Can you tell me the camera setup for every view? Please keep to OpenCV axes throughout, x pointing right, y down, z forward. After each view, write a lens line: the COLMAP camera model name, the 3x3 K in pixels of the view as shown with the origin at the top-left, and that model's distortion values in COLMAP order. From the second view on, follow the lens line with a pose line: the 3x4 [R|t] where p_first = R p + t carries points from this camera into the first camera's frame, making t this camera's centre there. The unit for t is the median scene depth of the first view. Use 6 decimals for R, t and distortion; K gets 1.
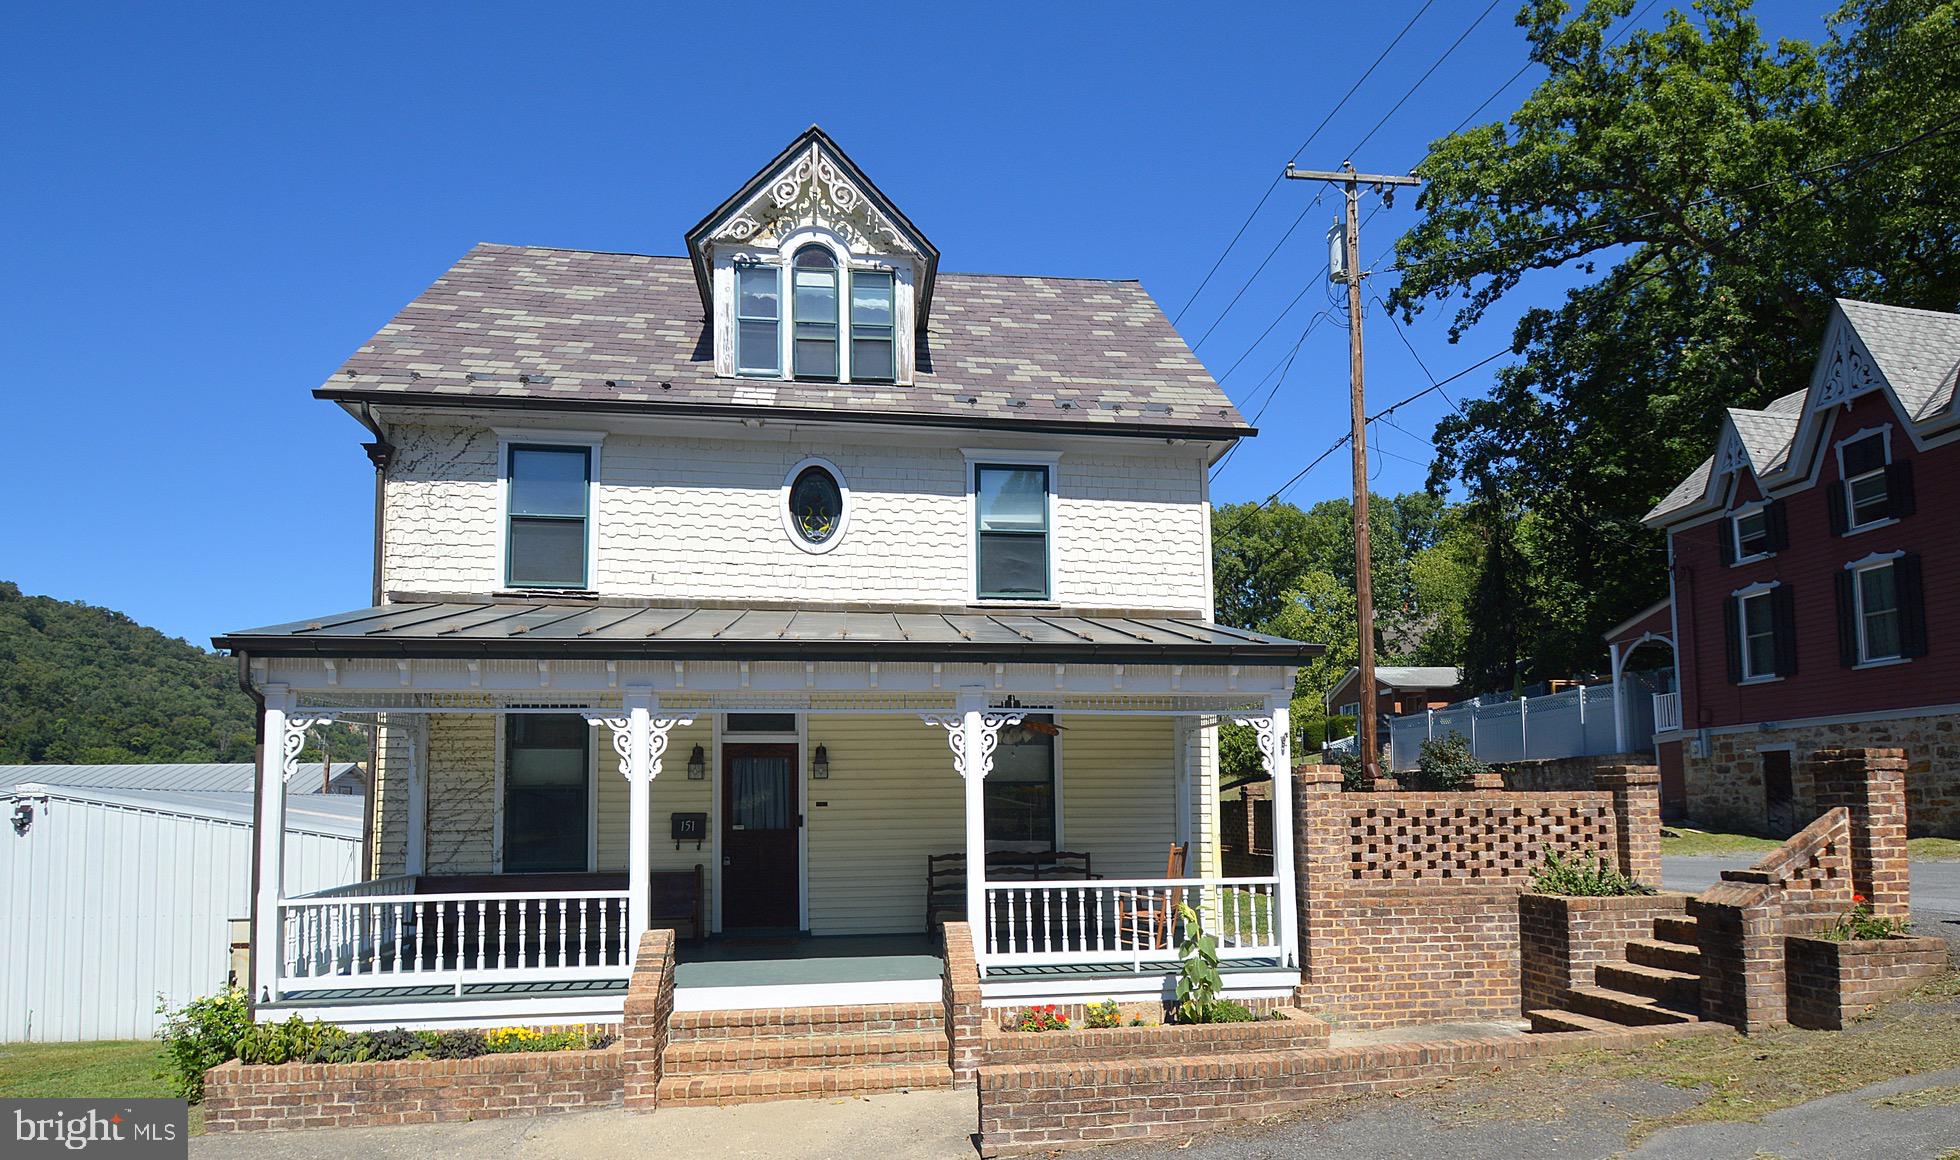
lens RADIAL K [[1166.7, 0, 1027.5], [0, 1166.7, 747.1], [0, 0, 1]] dist [-0.017782, 0.001822]
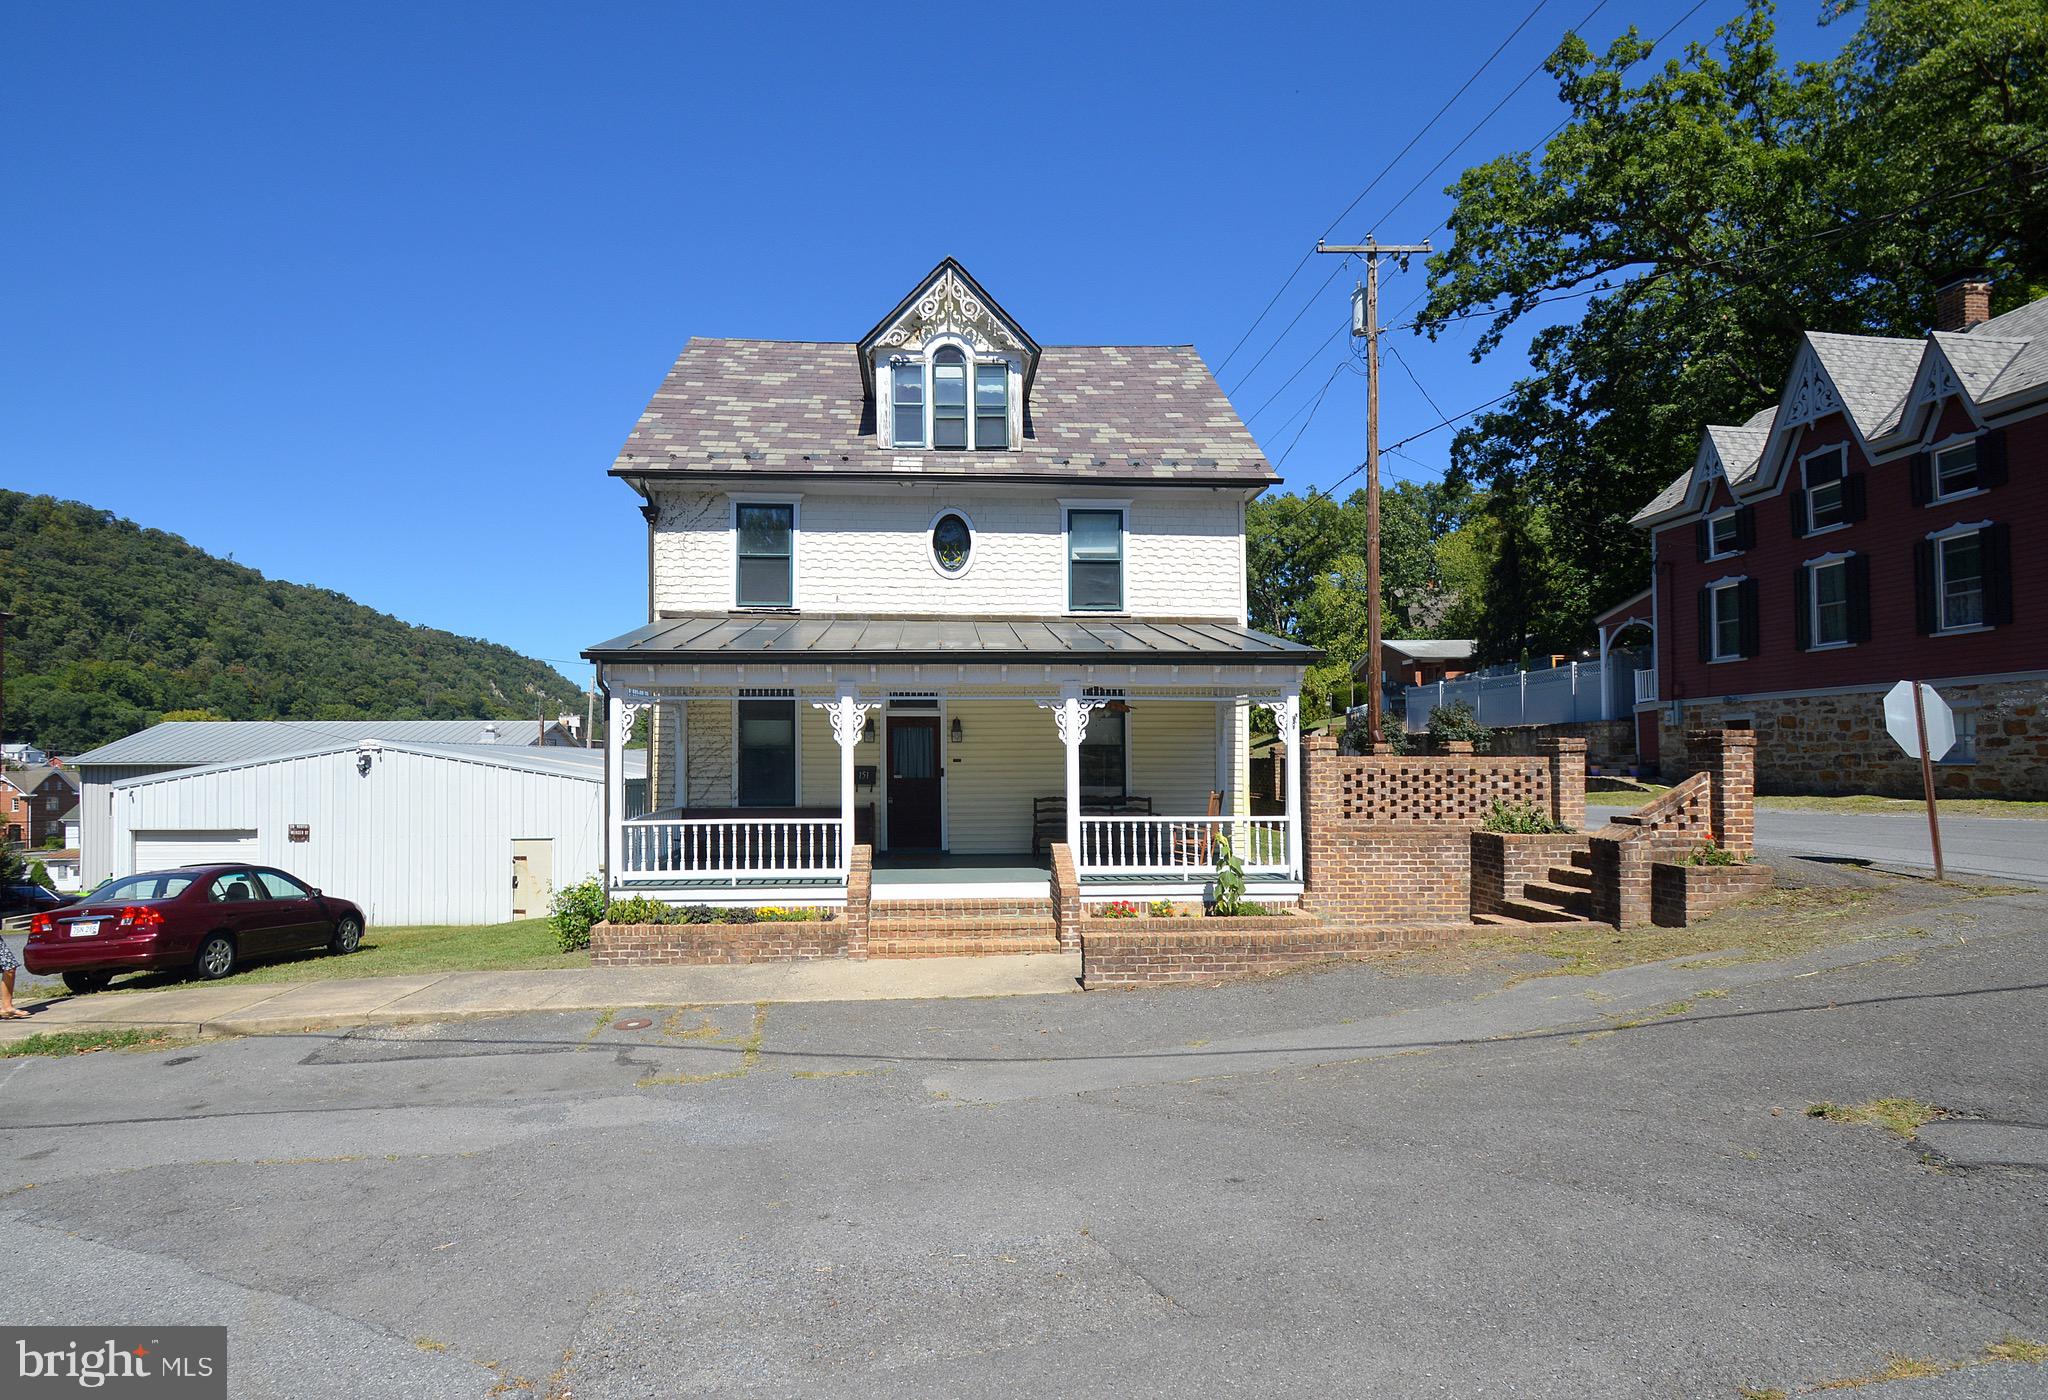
lens RADIAL K [[1099.4, 0, 953.3], [0, 1099.4, 748.4], [0, 0, 1]] dist [0.003530, -0.000983]
pose [[0.993434, 0.007470, -0.114166, -0.030747], [-0.002271, 0.998957, 0.045600, -0.025666], [0.114388, -0.045042, 0.992415, -0.307646]]
